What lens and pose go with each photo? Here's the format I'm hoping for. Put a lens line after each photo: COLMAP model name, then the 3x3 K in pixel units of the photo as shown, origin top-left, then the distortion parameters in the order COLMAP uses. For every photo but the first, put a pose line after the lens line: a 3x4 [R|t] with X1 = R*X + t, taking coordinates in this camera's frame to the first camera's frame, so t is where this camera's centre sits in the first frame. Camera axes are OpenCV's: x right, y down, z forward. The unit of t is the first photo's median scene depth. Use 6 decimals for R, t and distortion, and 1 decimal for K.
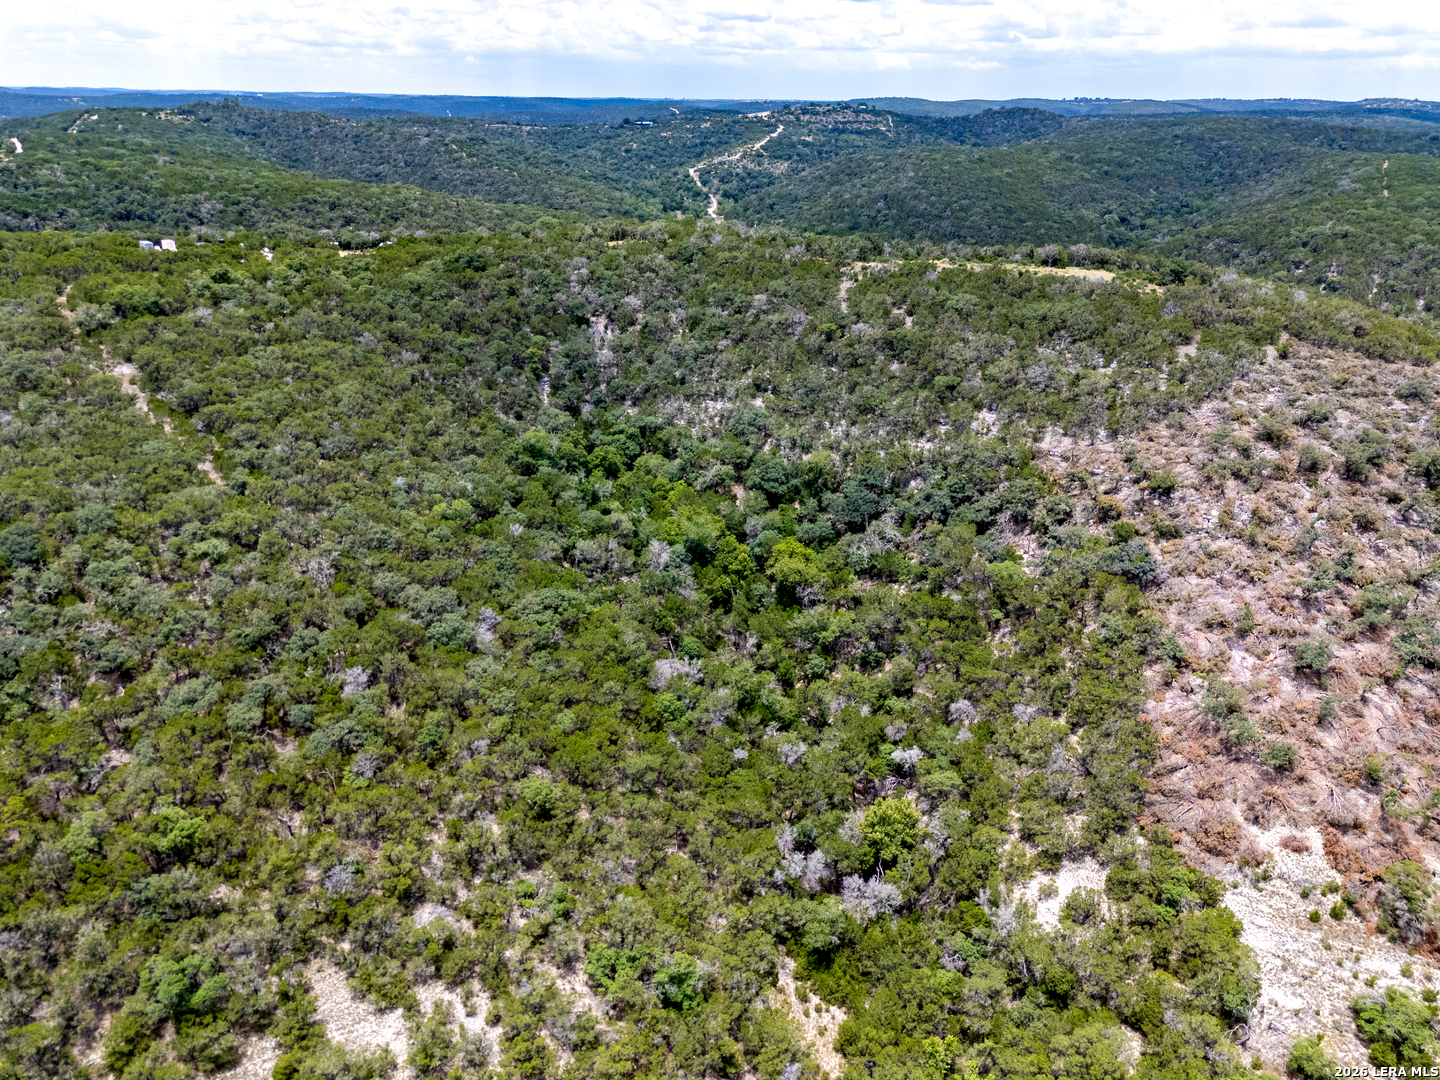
lens RADIAL K [[1055.4, 0, 720.0], [0, 1055.4, 540.0], [0, 0, 1]] dist [0.069144, -0.068052]
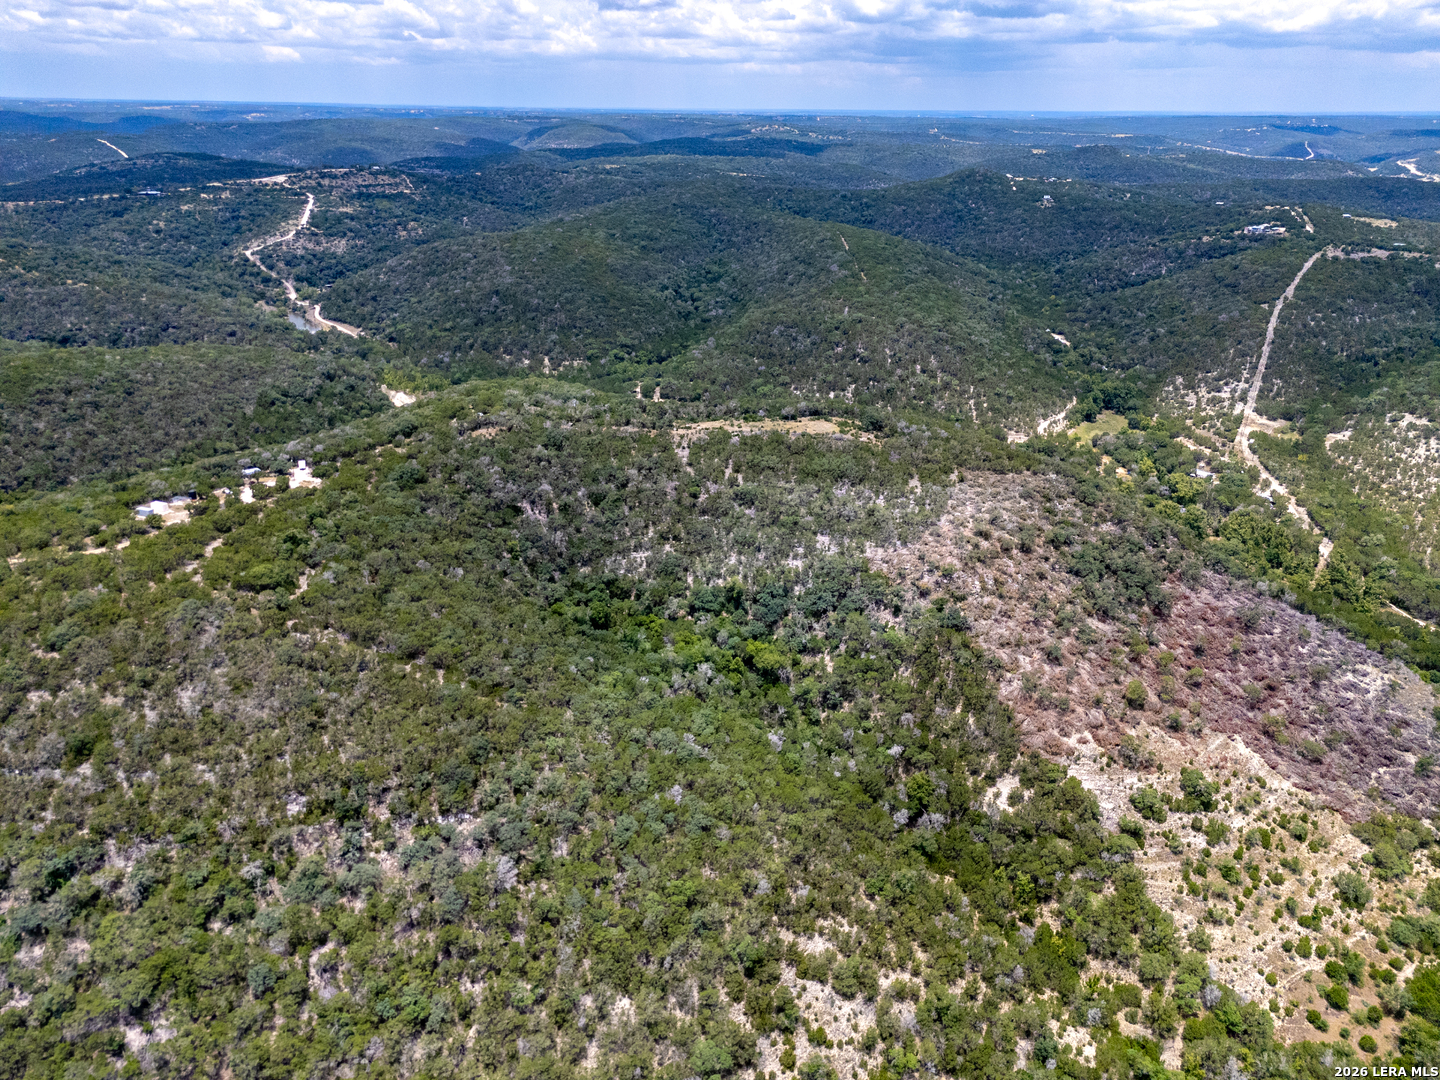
lens RADIAL K [[1055.4, 0, 720.0], [0, 1055.4, 540.0], [0, 0, 1]] dist [0.069144, -0.068052]
pose [[0.874803, -0.184851, 0.447828, -0.756704], [0.182905, 0.981957, 0.048031, -0.269726], [-0.448626, 0.039892, 0.892829, -0.479550]]
